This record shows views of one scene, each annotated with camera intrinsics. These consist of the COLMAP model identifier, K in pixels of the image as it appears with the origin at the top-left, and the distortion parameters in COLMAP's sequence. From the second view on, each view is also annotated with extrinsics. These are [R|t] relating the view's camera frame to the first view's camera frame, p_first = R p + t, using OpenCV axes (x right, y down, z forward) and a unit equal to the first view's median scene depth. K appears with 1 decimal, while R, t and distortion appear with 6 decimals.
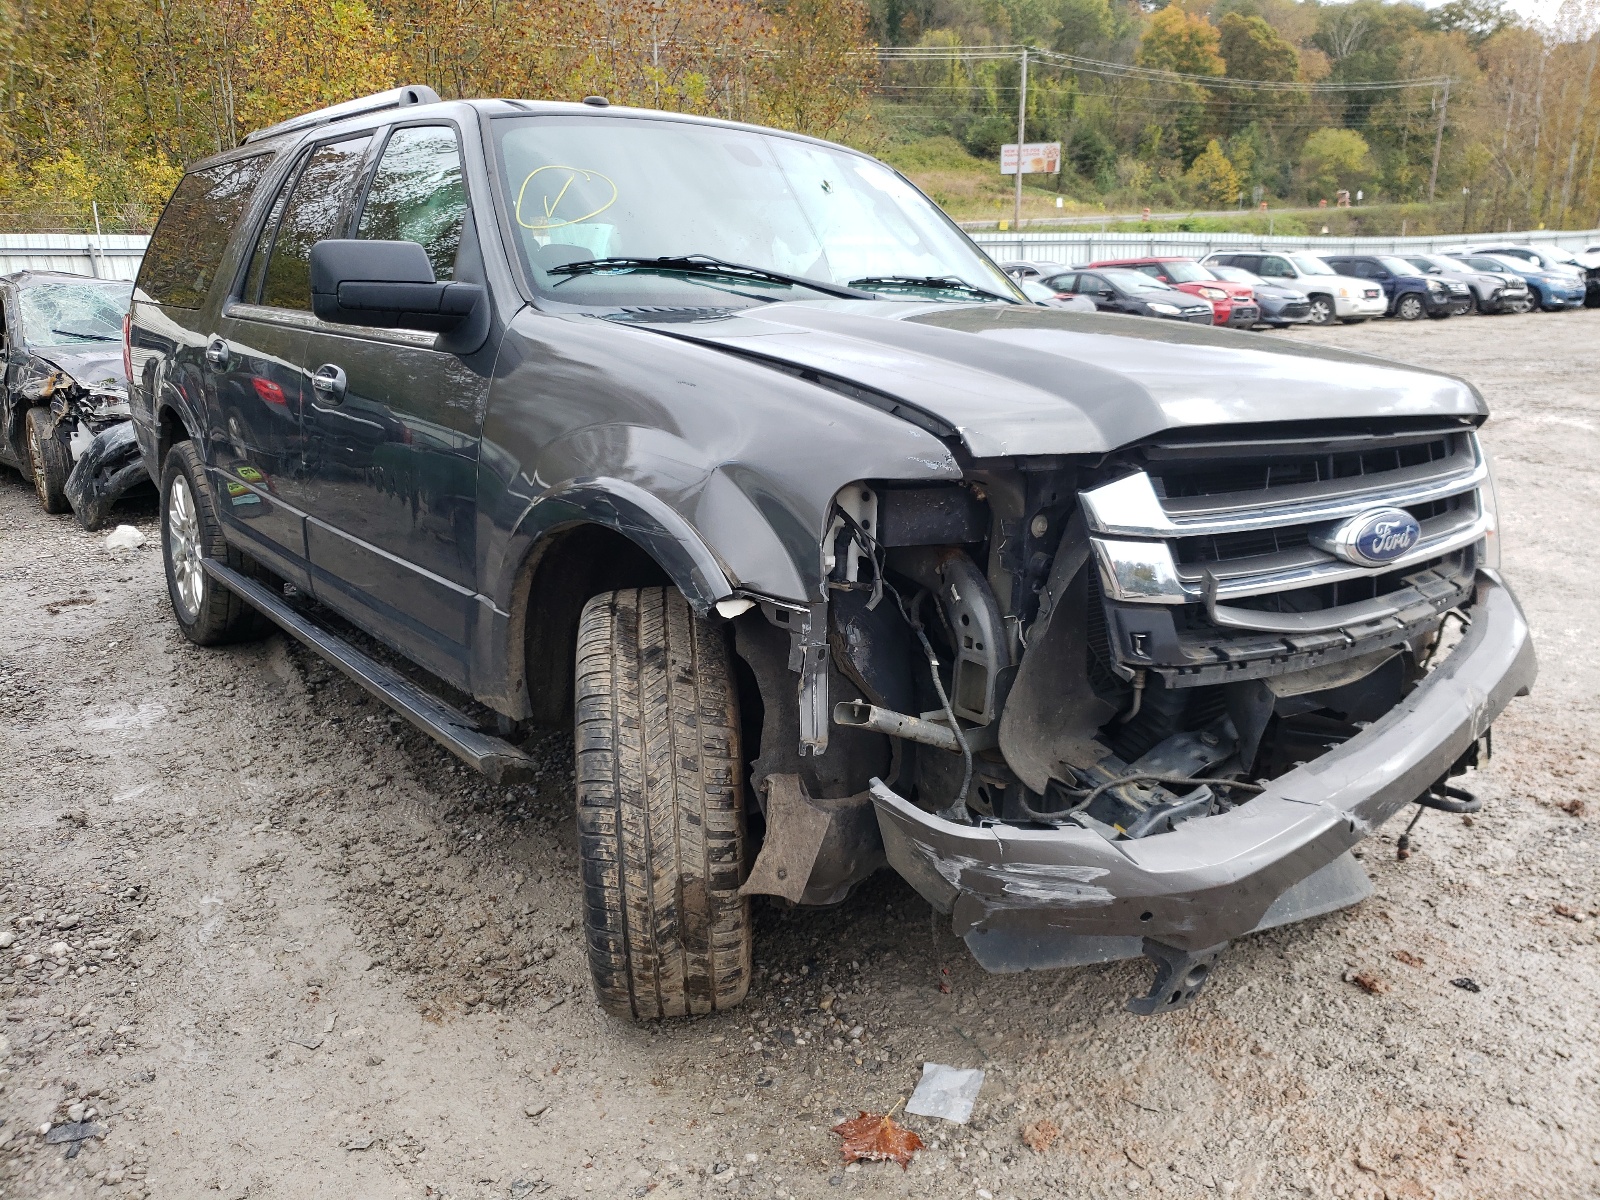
lens RADIAL K [[1049.9, 0, 800.0], [0, 1049.9, 600.0], [0, 0, 1]] dist [0.014444, 0.005769]
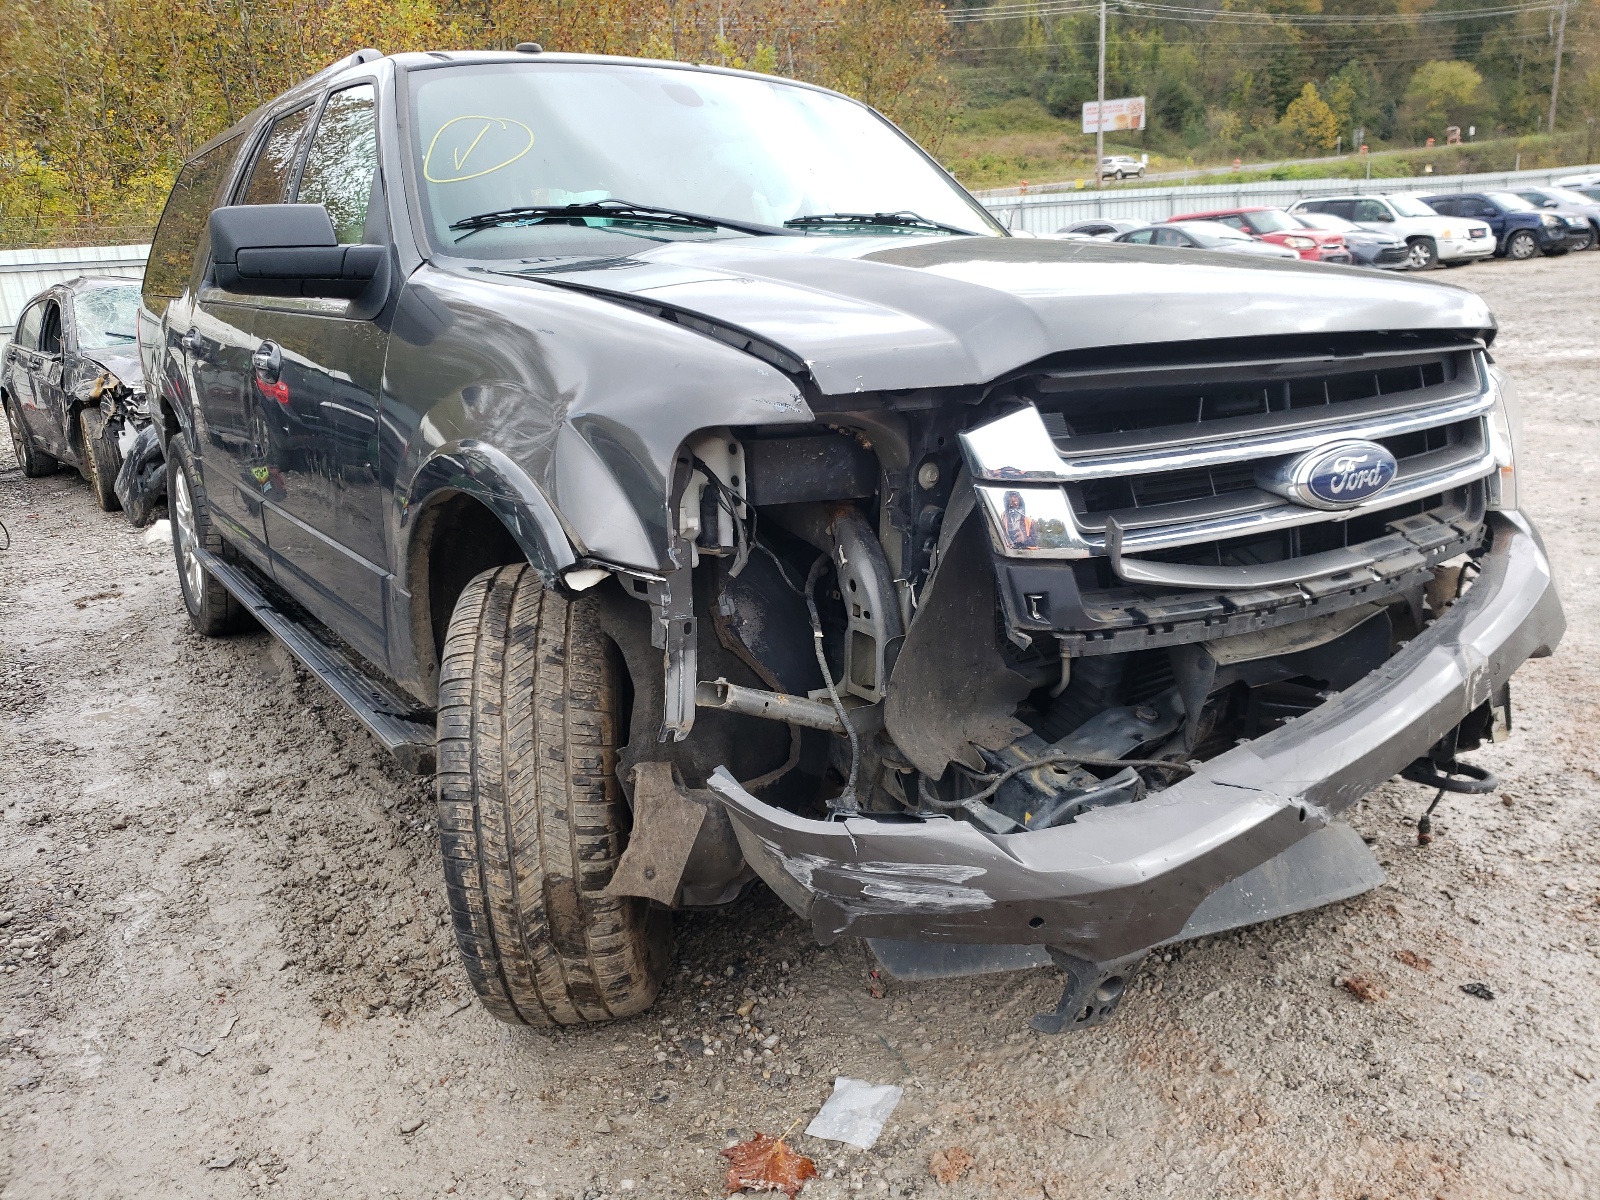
lens RADIAL K [[1049.9, 0, 800.0], [0, 1049.9, 600.0], [0, 0, 1]] dist [0.014444, 0.005769]
pose [[0.996310, -0.026390, -0.081671, 0.161094], [0.028078, 0.999414, 0.019589, 0.011227], [0.081106, -0.021810, 0.996467, 0.101301]]
